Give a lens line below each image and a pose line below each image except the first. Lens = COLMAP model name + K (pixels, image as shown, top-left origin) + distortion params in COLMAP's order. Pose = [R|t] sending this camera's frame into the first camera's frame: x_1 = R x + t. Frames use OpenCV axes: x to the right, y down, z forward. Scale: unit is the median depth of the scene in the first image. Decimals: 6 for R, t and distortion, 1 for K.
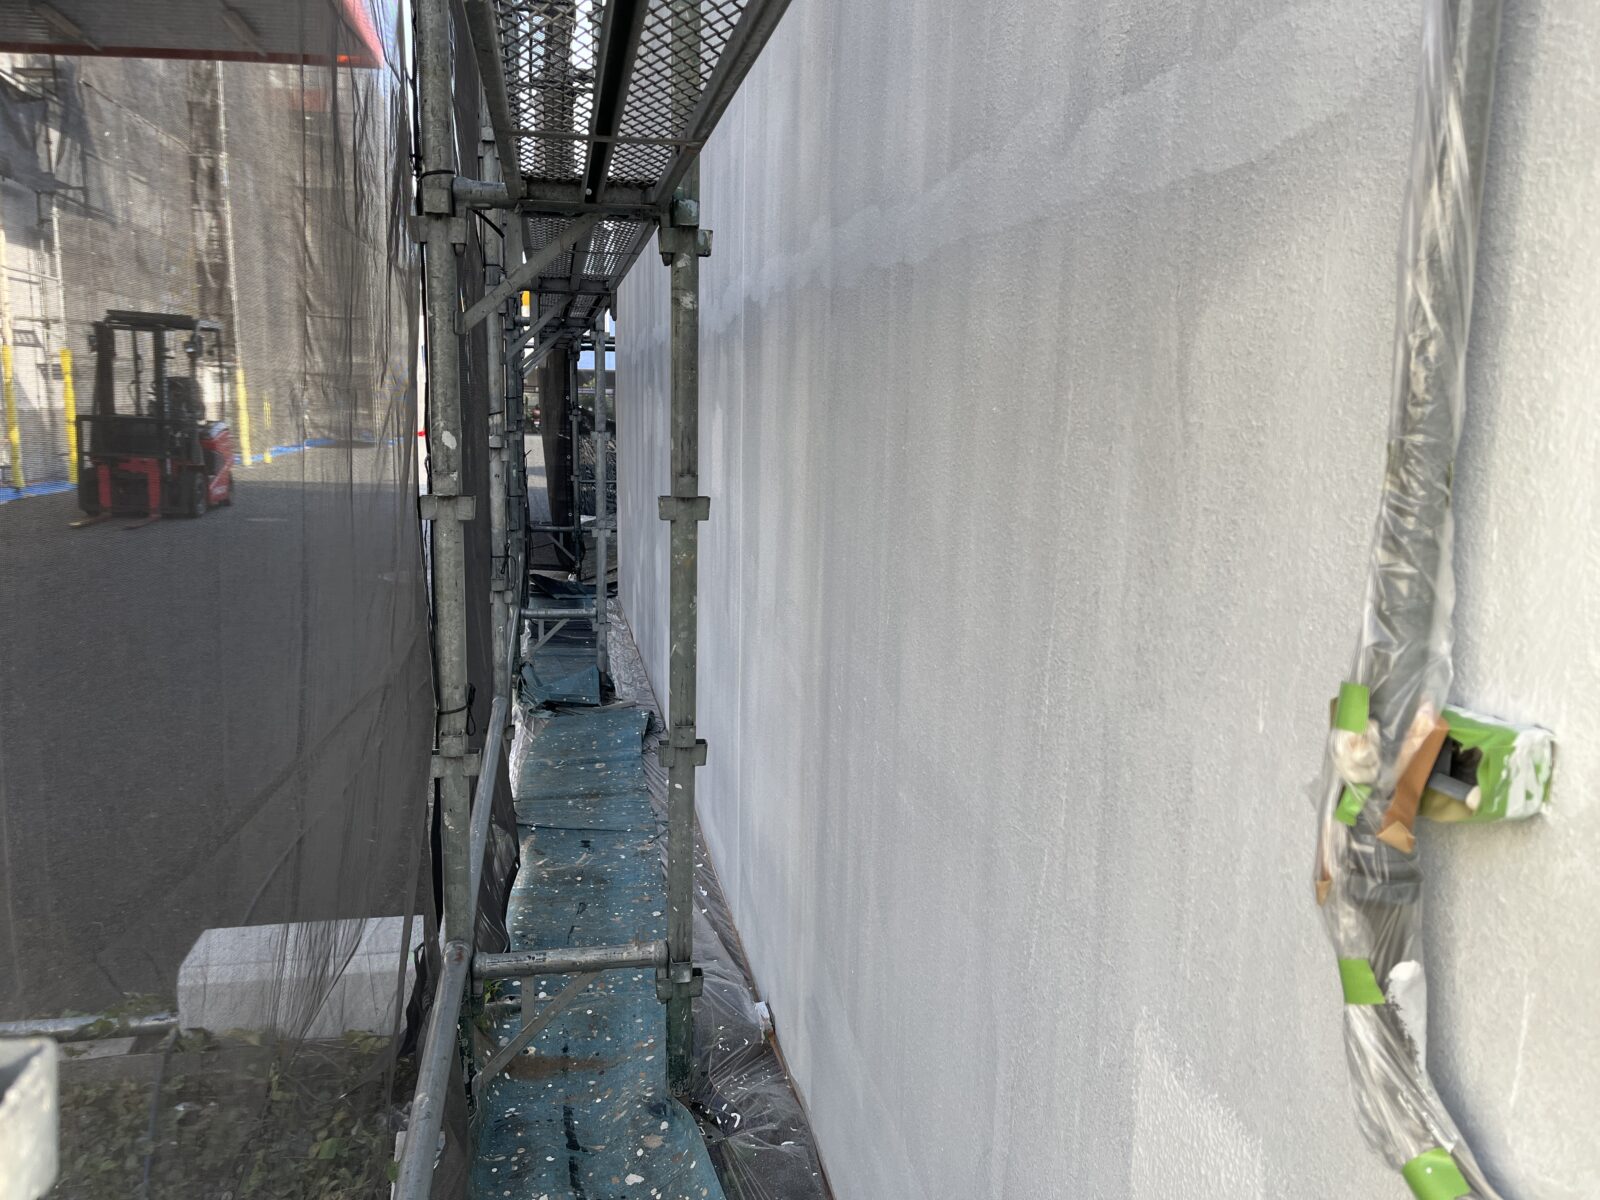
lens RADIAL K [[1171.7, 0, 822.0], [0, 1171.7, 606.8], [0, 0, 1]] dist [0.062777, -0.086325]
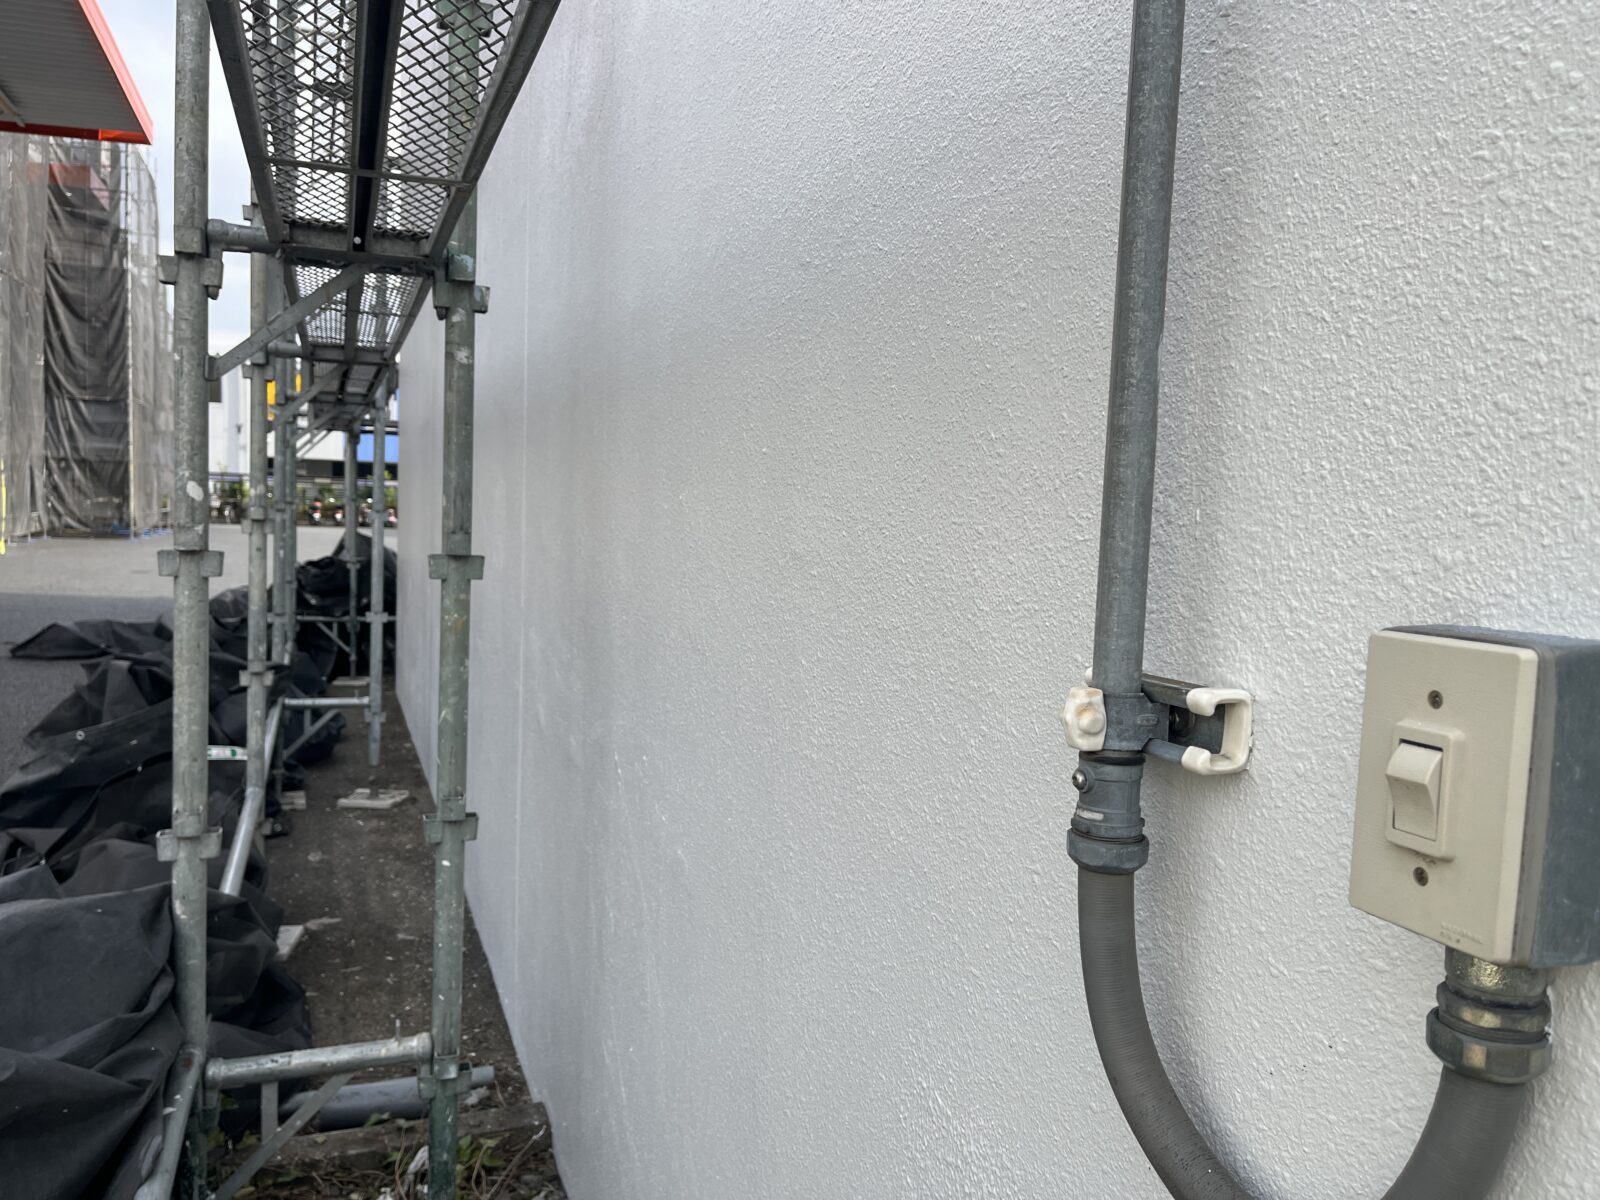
lens RADIAL K [[1171.7, 0, 822.0], [0, 1171.7, 606.8], [0, 0, 1]] dist [0.062777, -0.086325]
pose [[0.985827, 0.003535, 0.167727, 0.016177], [0.011332, 0.996091, -0.087600, 0.036046], [-0.167381, 0.088259, 0.981934, 0.003293]]
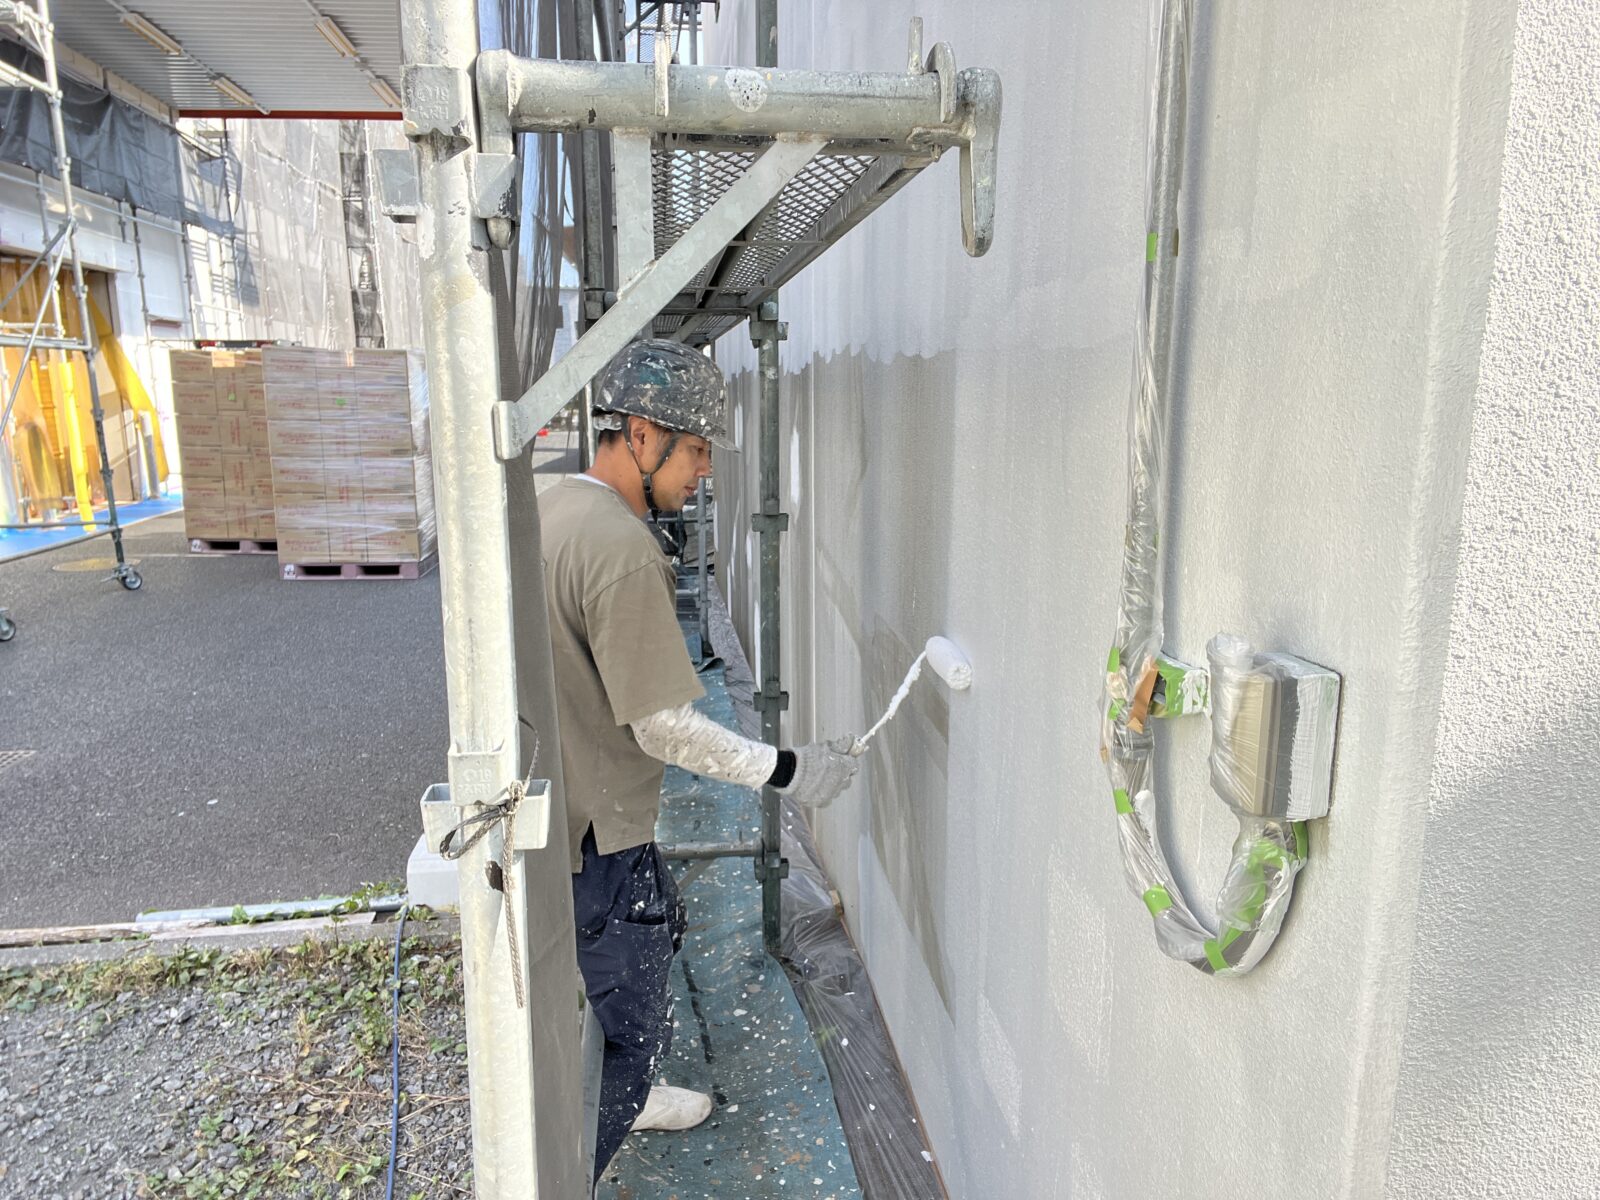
lens RADIAL K [[1084.6, 0, 828.0], [0, 1084.6, 610.4], [0, 0, 1]] dist [0.055617, -0.055878]
pose [[0.997832, -0.010168, -0.065015, 0.031425], [0.012054, 0.999516, 0.028672, -0.017090], [0.064692, -0.029394, 0.997472, -0.262884]]
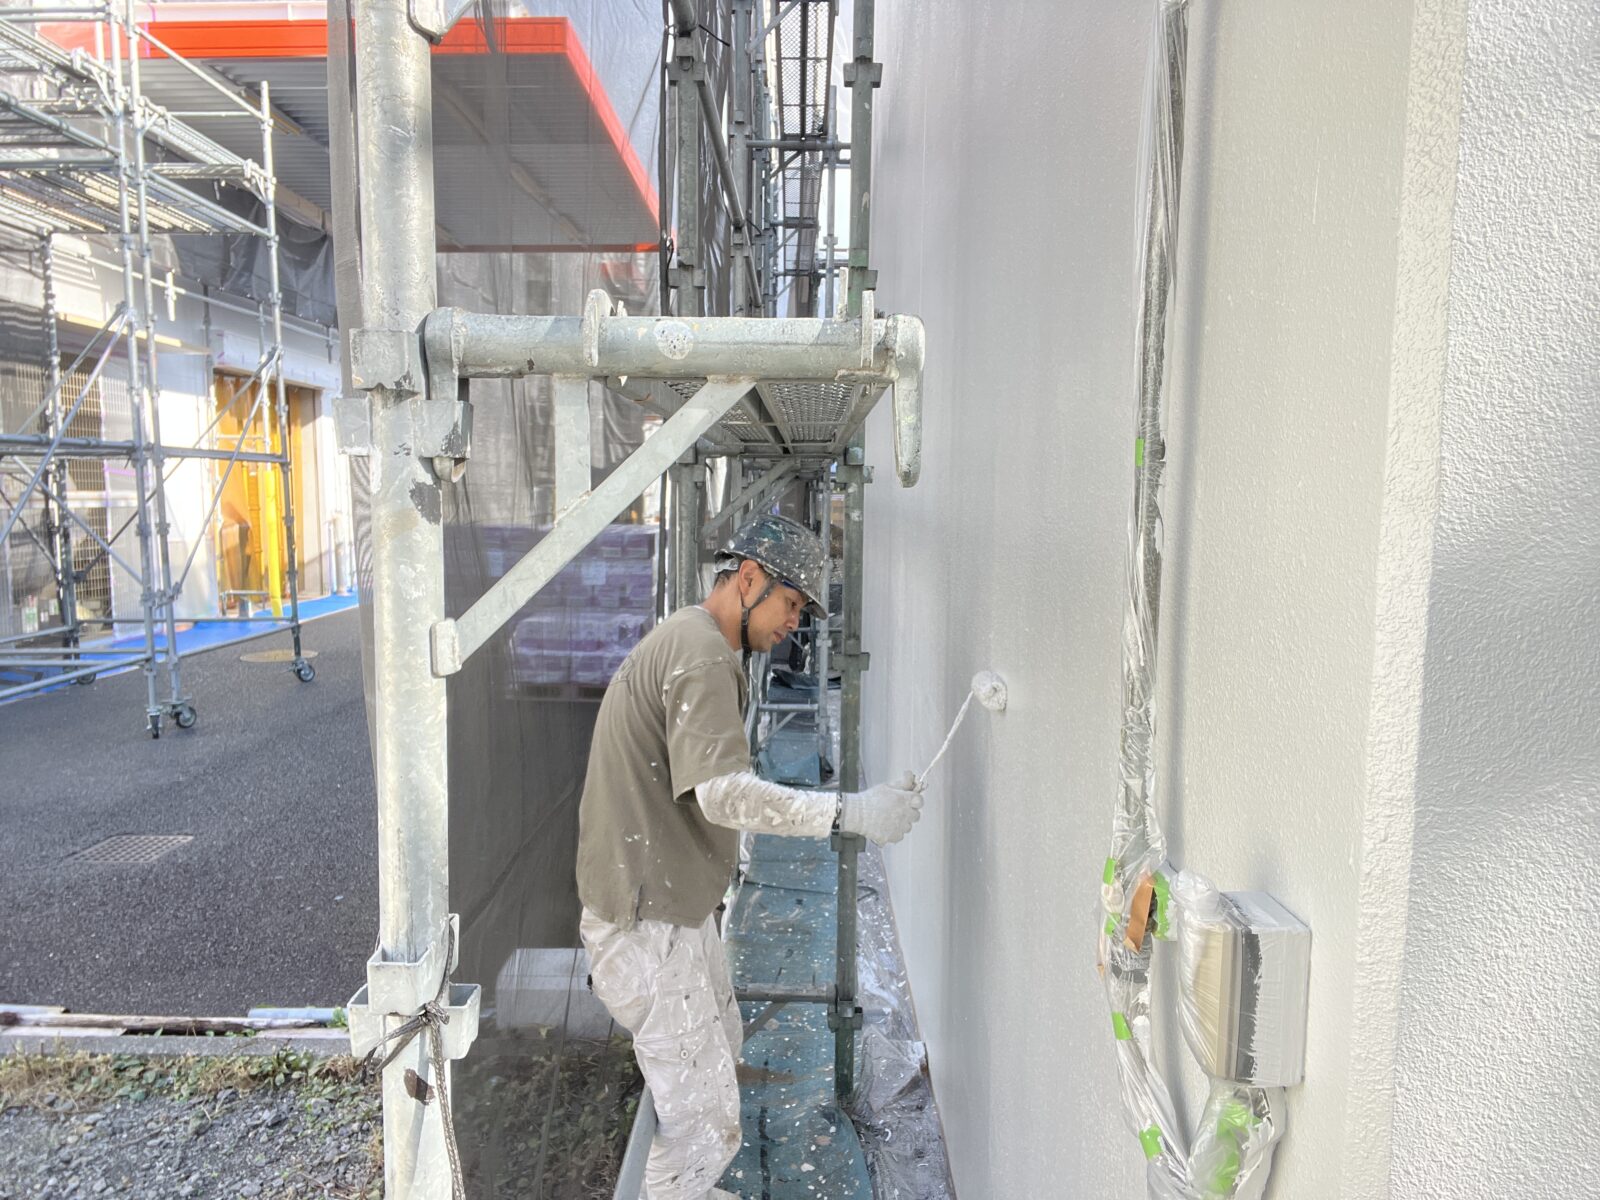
lens RADIAL K [[1091.8, 0, 836.2], [0, 1091.8, 605.8], [0, 0, 1]] dist [0.046118, -0.042386]
pose [[0.979414, 0.011442, -0.201538, 0.120316], [-0.024763, 0.997662, -0.063700, -0.066649], [0.200338, 0.067379, 0.977407, -0.251932]]
